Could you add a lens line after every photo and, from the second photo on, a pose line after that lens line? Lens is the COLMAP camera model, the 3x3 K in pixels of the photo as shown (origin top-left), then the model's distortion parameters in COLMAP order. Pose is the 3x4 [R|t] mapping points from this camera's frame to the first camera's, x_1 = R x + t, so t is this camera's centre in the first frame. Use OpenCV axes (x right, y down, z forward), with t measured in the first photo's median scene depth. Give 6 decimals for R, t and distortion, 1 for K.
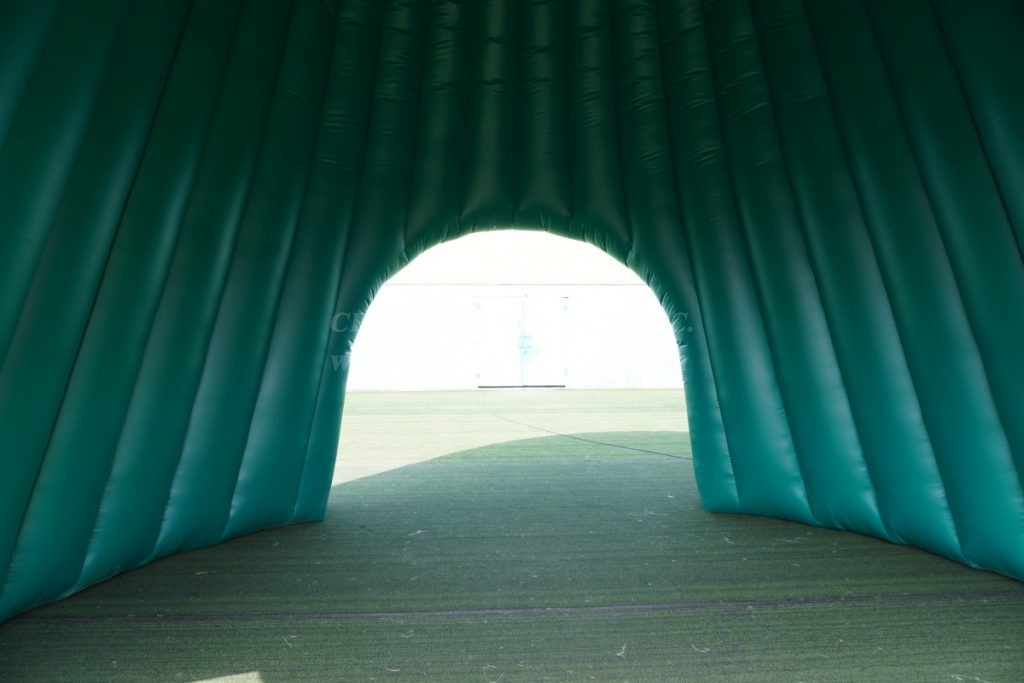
lens RADIAL K [[750.3, 0, 512.0], [0, 750.3, 341.5], [0, 0, 1]] dist [-0.018024, 0.000414]
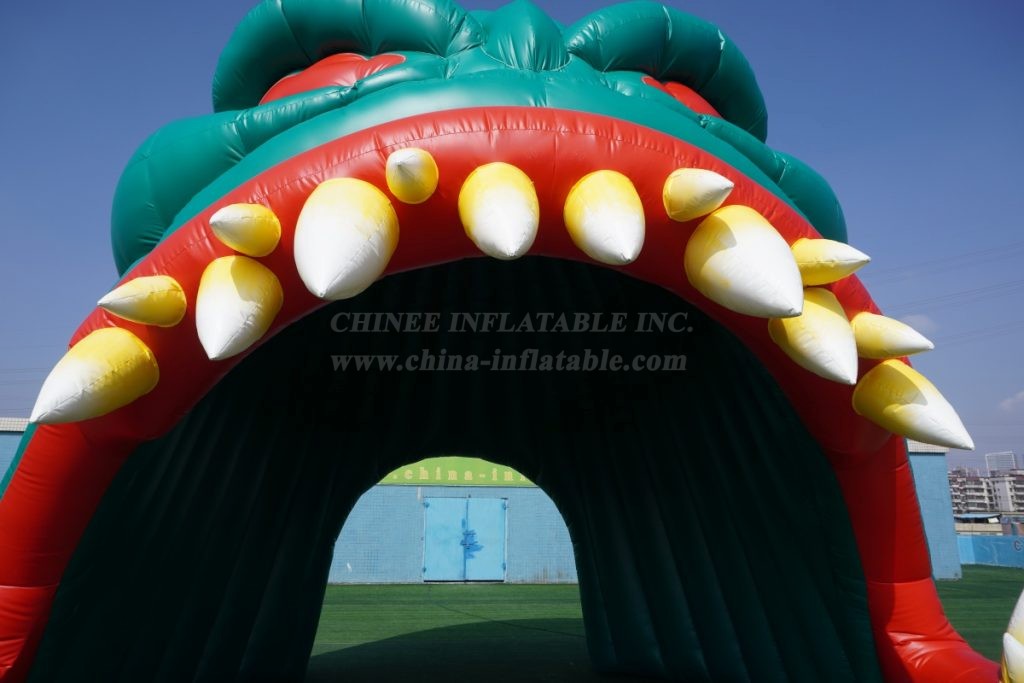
lens RADIAL K [[750.3, 0, 512.0], [0, 750.3, 341.5], [0, 0, 1]] dist [-0.018024, 0.000414]
pose [[0.997677, 0.024147, 0.063692, 0.012473], [-0.007247, 0.967377, -0.253237, -0.004473], [-0.067729, 0.252187, 0.965305, -0.386615]]
